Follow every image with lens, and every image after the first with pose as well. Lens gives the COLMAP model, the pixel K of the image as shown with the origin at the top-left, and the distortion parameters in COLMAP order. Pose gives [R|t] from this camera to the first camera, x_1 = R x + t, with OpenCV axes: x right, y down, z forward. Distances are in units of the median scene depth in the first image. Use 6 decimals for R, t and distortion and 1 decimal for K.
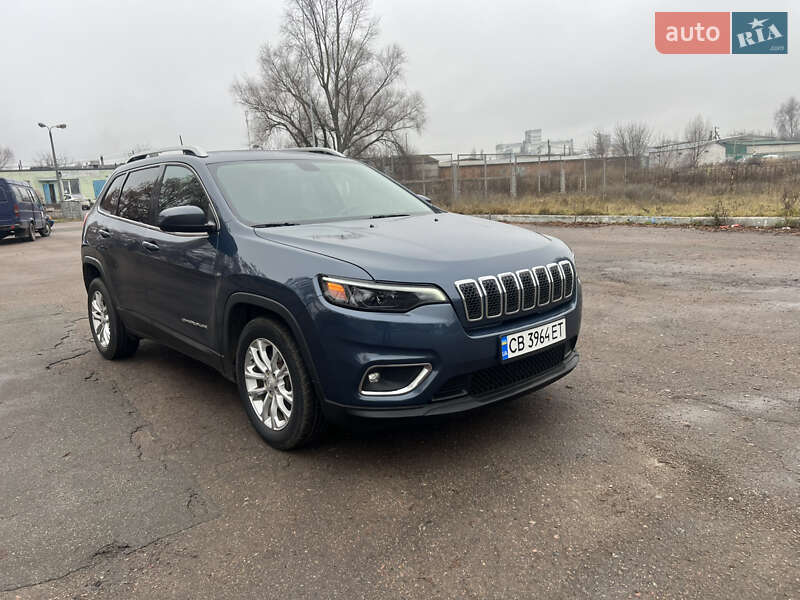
lens RADIAL K [[599.3, 0, 394.3], [0, 599.3, 304.5], [0, 0, 1]] dist [0.052095, -0.053053]
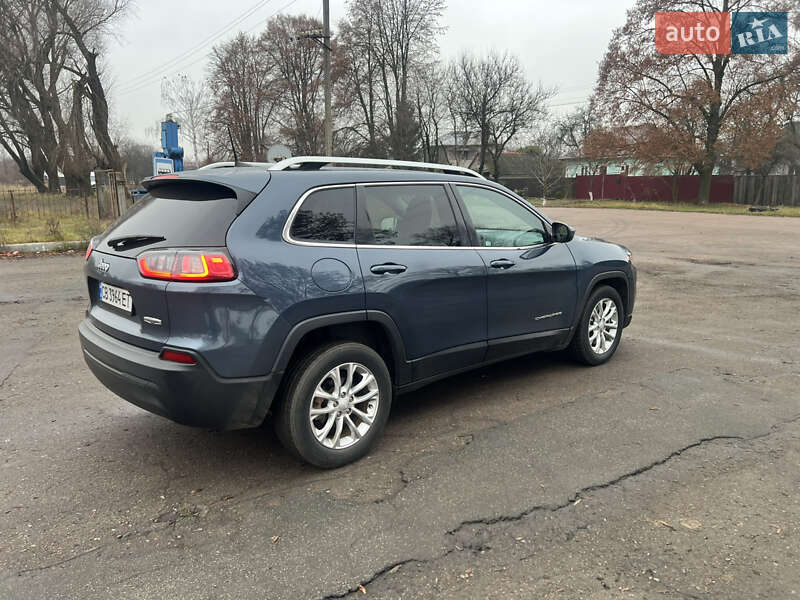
lens RADIAL K [[599.3, 0, 397.9], [0, 599.3, 299.9], [0, 0, 1]] dist [0.052095, -0.053053]
pose [[-0.006965, -0.134738, 0.990857, -1.069825], [0.191999, 0.972264, 0.133560, -0.156598], [-0.981370, 0.191174, 0.019098, 0.875641]]
